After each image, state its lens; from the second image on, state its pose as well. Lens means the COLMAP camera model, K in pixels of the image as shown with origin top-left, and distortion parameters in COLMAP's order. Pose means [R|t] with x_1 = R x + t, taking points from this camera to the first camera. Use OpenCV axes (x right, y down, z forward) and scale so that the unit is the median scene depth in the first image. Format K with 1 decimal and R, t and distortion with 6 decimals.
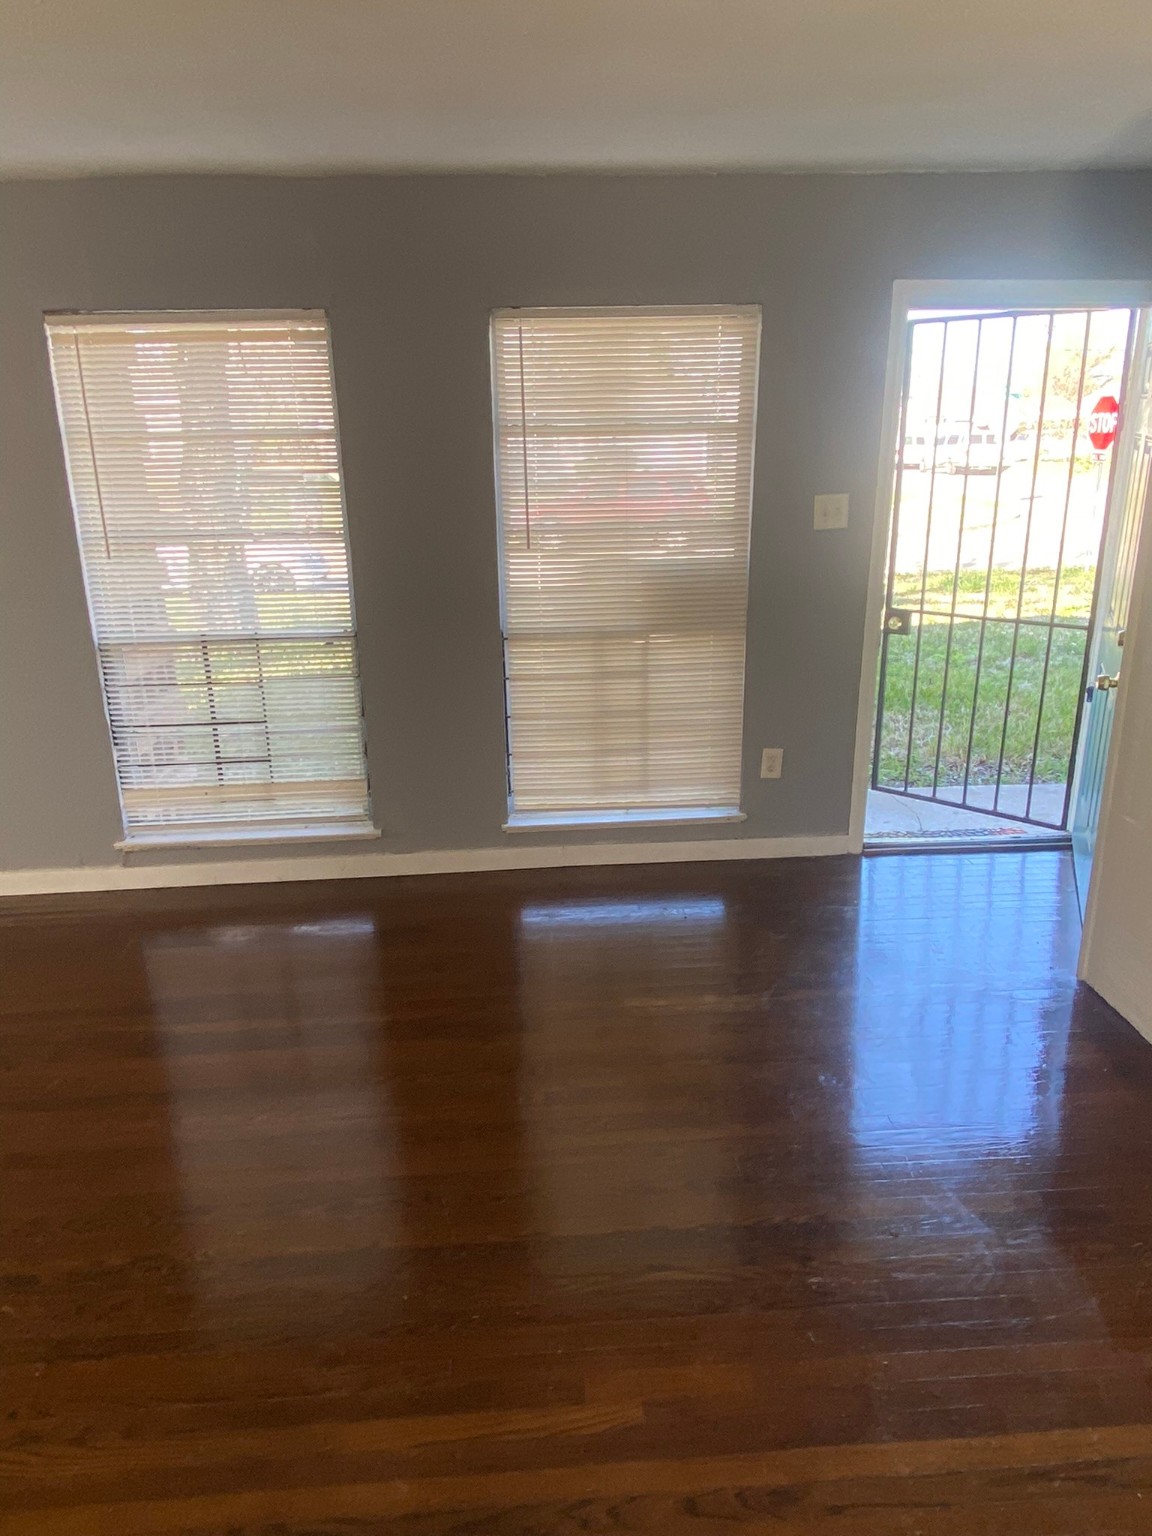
lens RADIAL K [[1075.1, 0, 579.9], [0, 1075.1, 797.4], [0, 0, 1]] dist [0.111803, -0.142759]
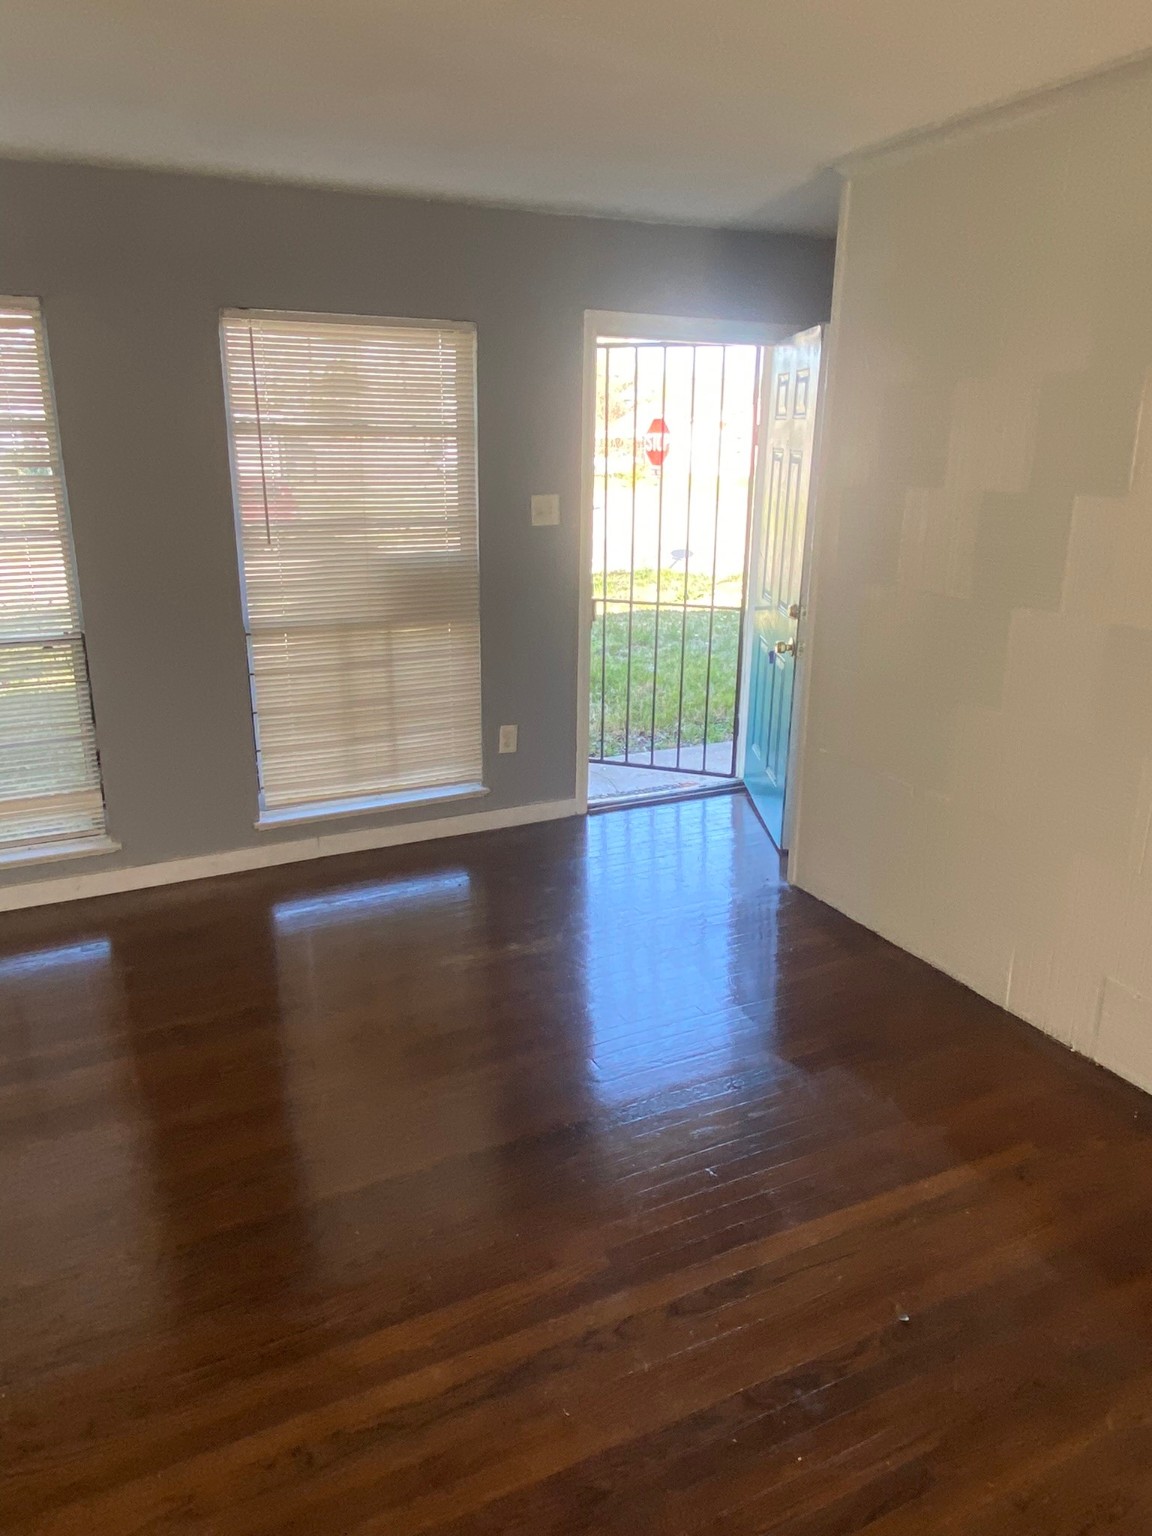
lens RADIAL K [[1075.1, 0, 579.9], [0, 1075.1, 797.4], [0, 0, 1]] dist [0.111803, -0.142759]
pose [[0.924669, -0.098698, 0.367758, -0.163225], [0.101770, 0.994746, 0.011083, 0.022526], [-0.366920, 0.027178, 0.929855, -0.046006]]
